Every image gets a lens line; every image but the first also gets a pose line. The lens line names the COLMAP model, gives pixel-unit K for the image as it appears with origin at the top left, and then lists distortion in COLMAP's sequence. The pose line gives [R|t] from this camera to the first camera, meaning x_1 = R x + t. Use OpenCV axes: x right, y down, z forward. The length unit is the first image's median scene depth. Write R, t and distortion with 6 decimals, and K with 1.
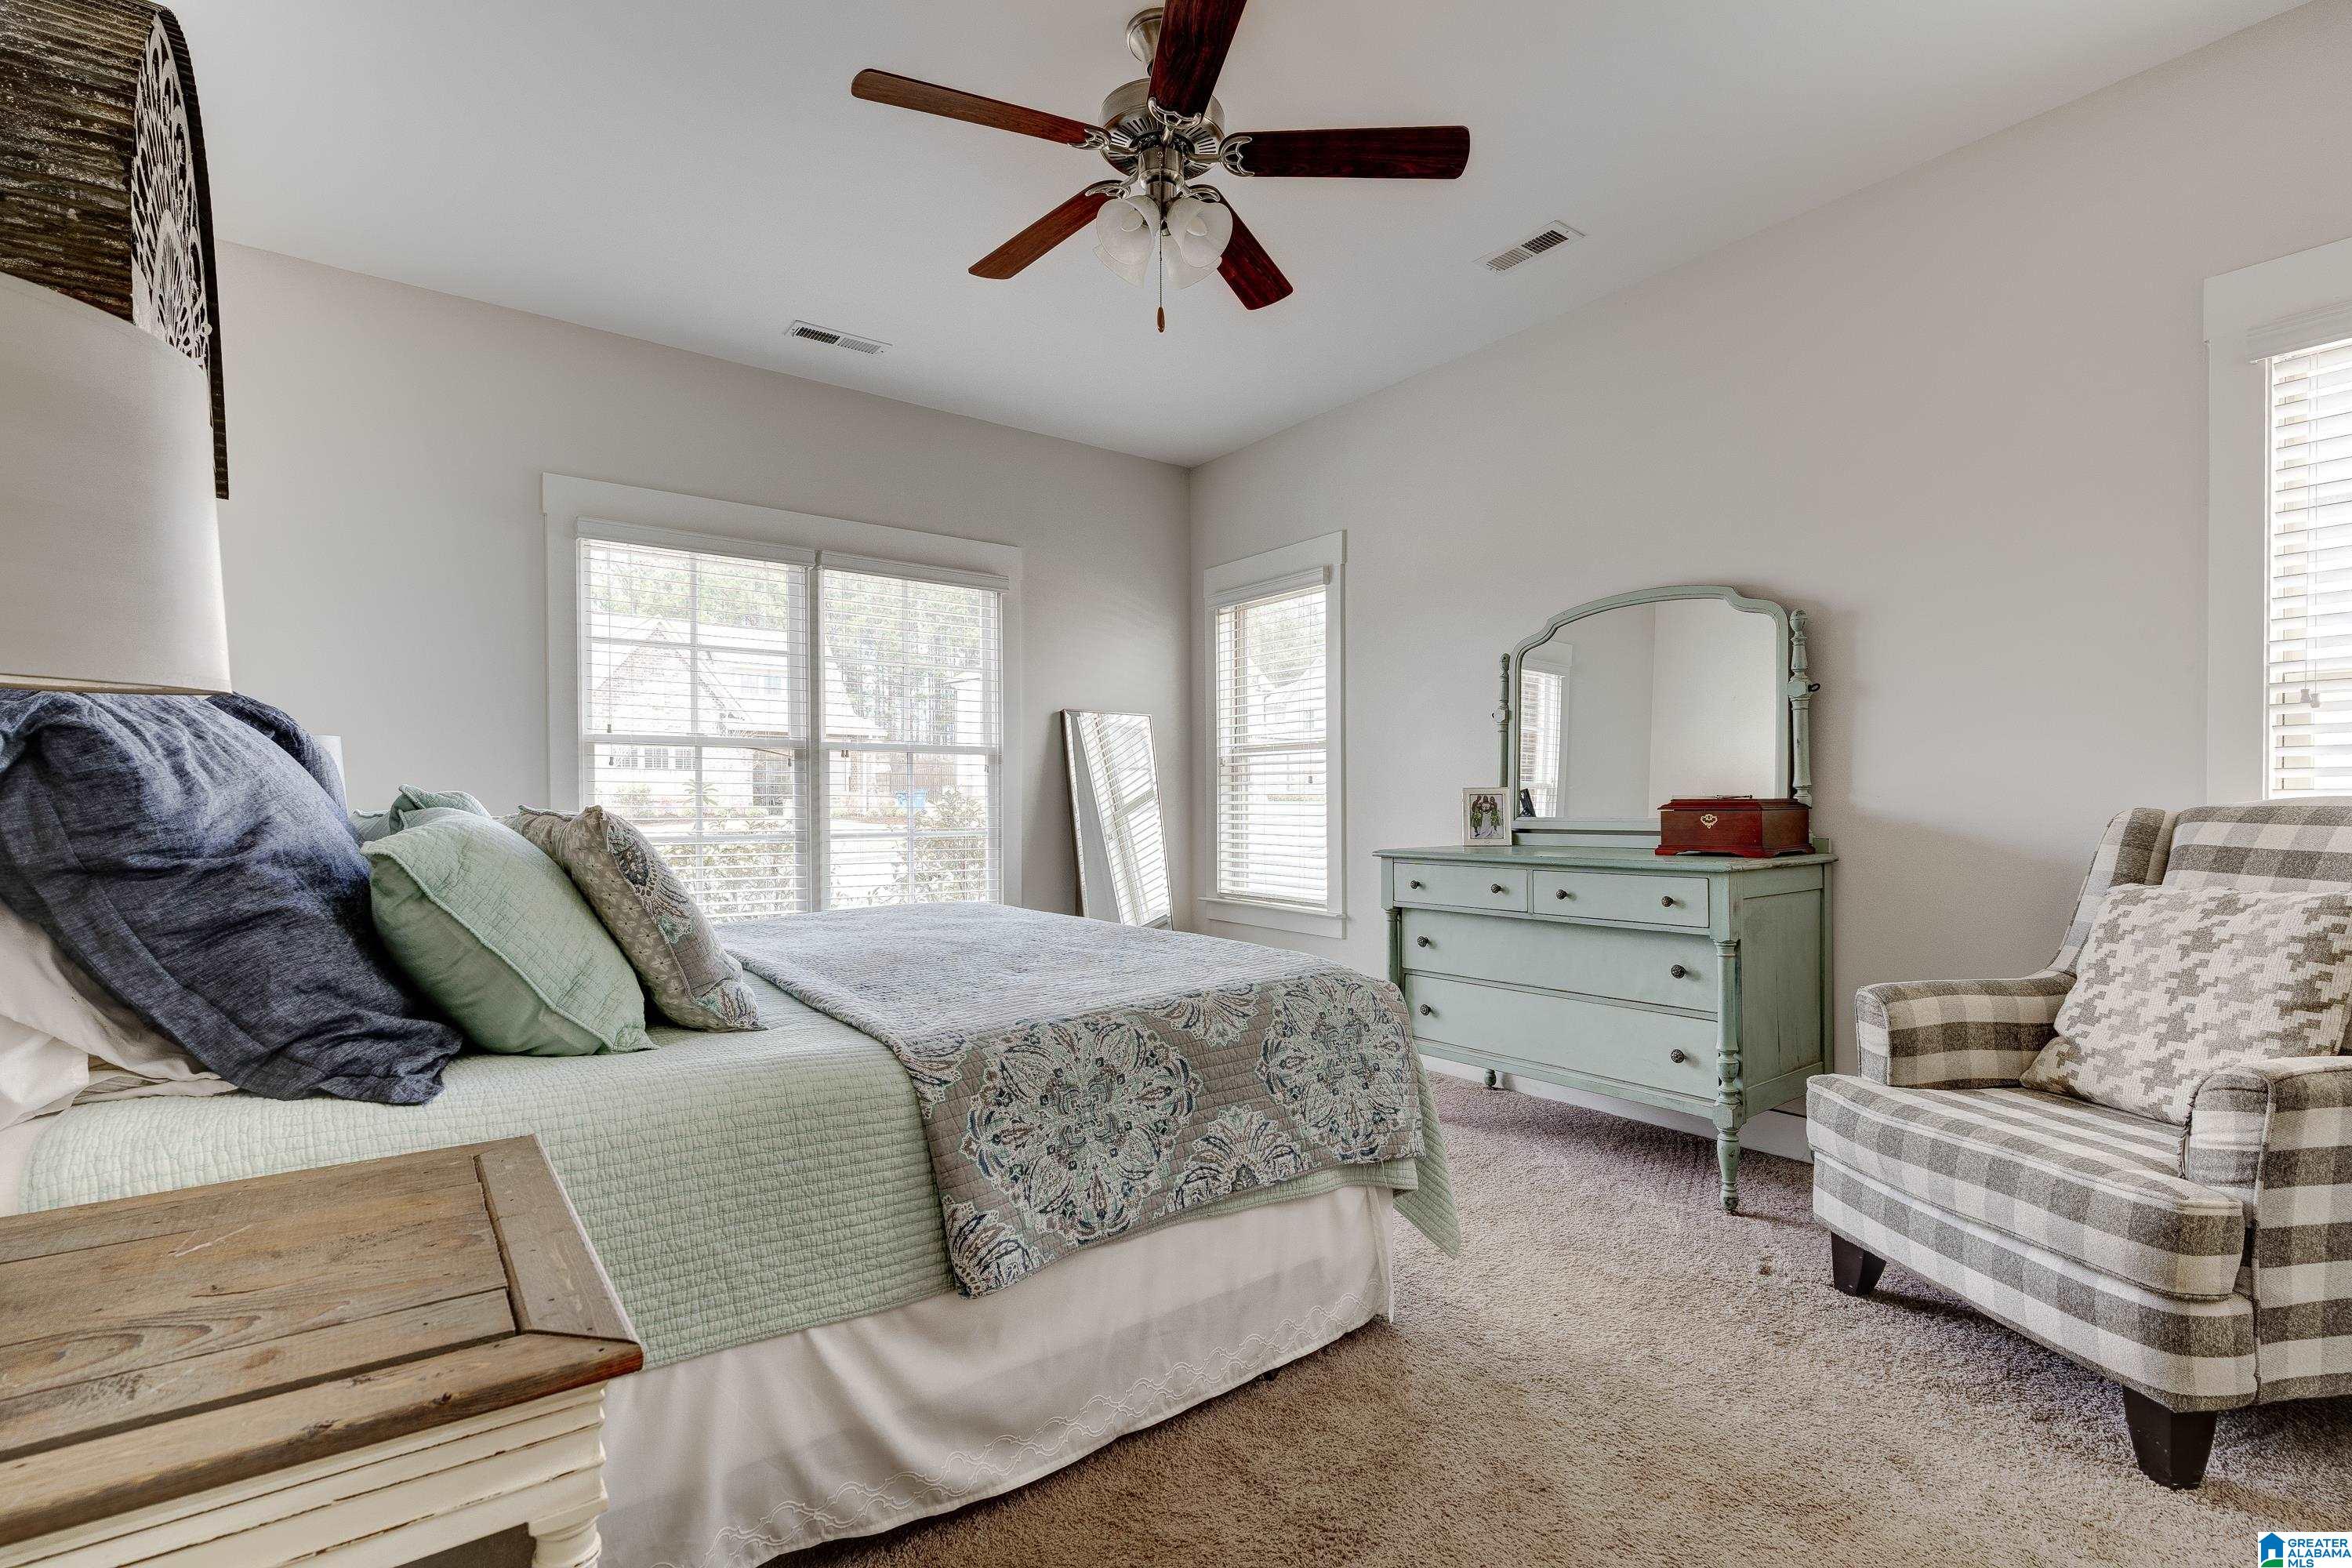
lens RADIAL K [[1067.3, 0, 1174.9], [0, 1067.3, 796.2], [0, 0, 1]] dist [-0.011978, 0.002338]
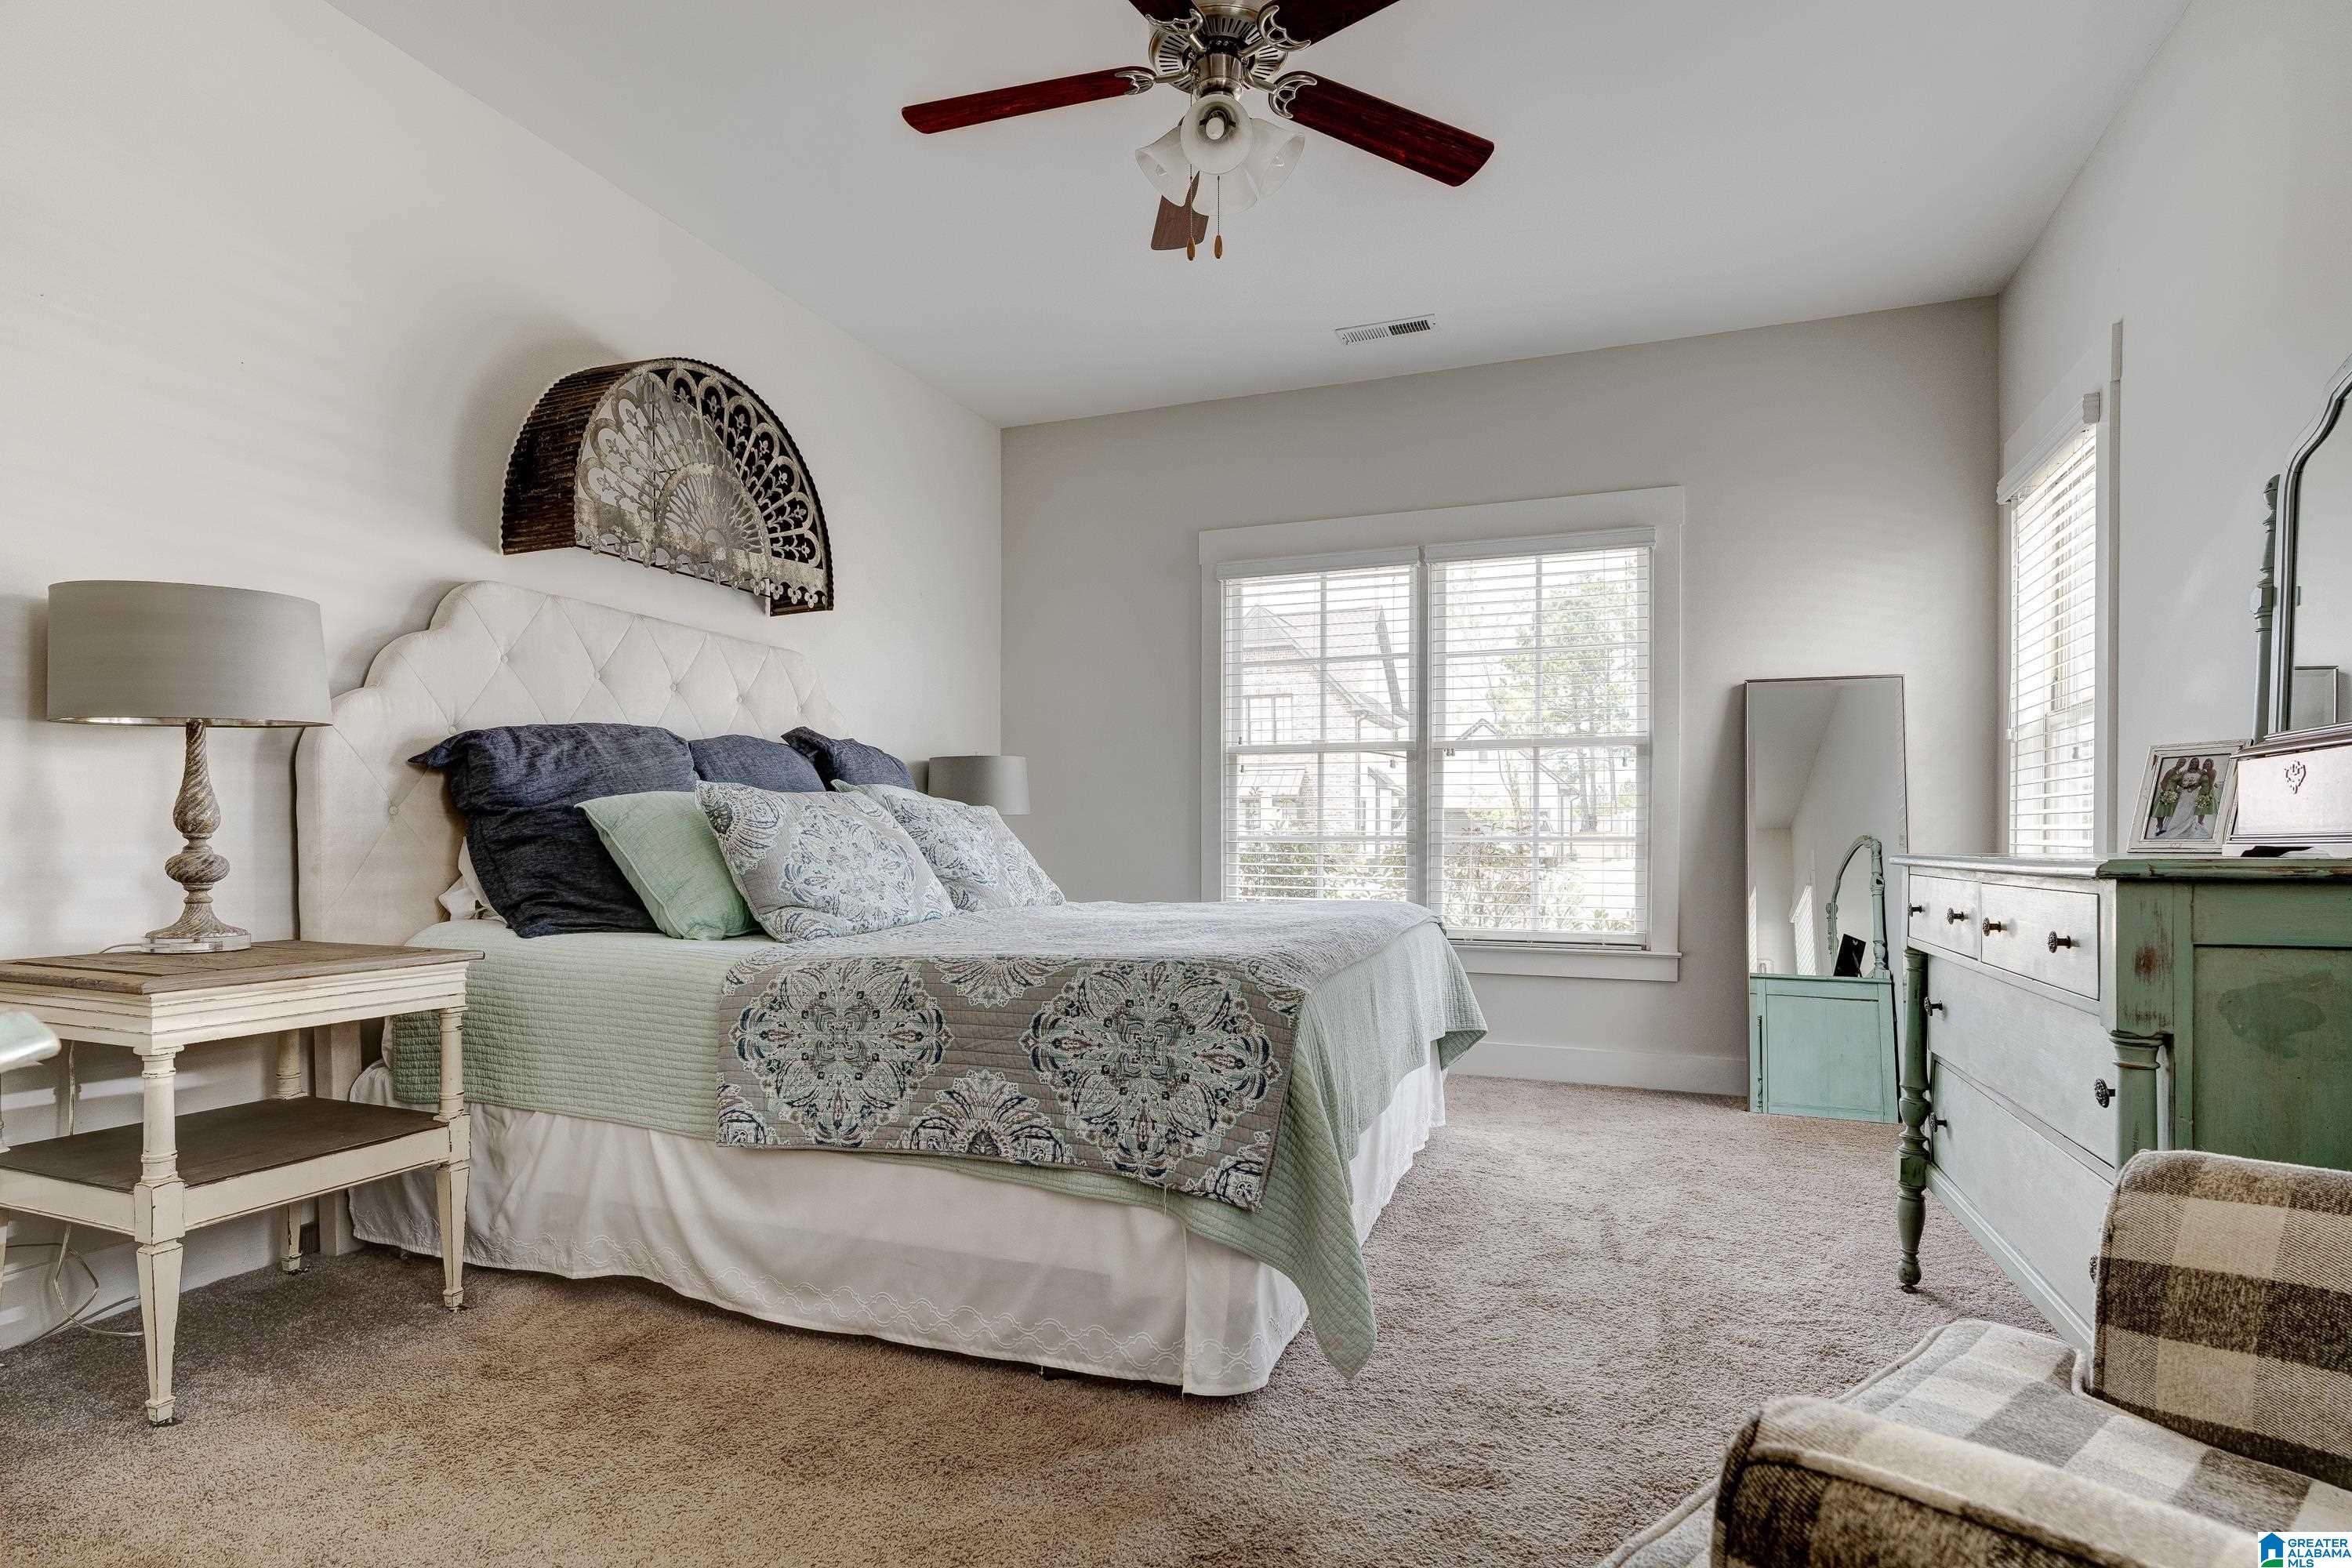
lens RADIAL K [[1170.6, 0, 1207.1], [0, 1170.6, 829.8], [0, 0, 1]] dist [-0.008863, 0.001405]
pose [[0.541192, -0.003104, -0.840893, 1.084477], [0.003924, 0.999992, -0.001166, 0.071996], [0.840890, -0.002669, 0.541200, 0.593874]]
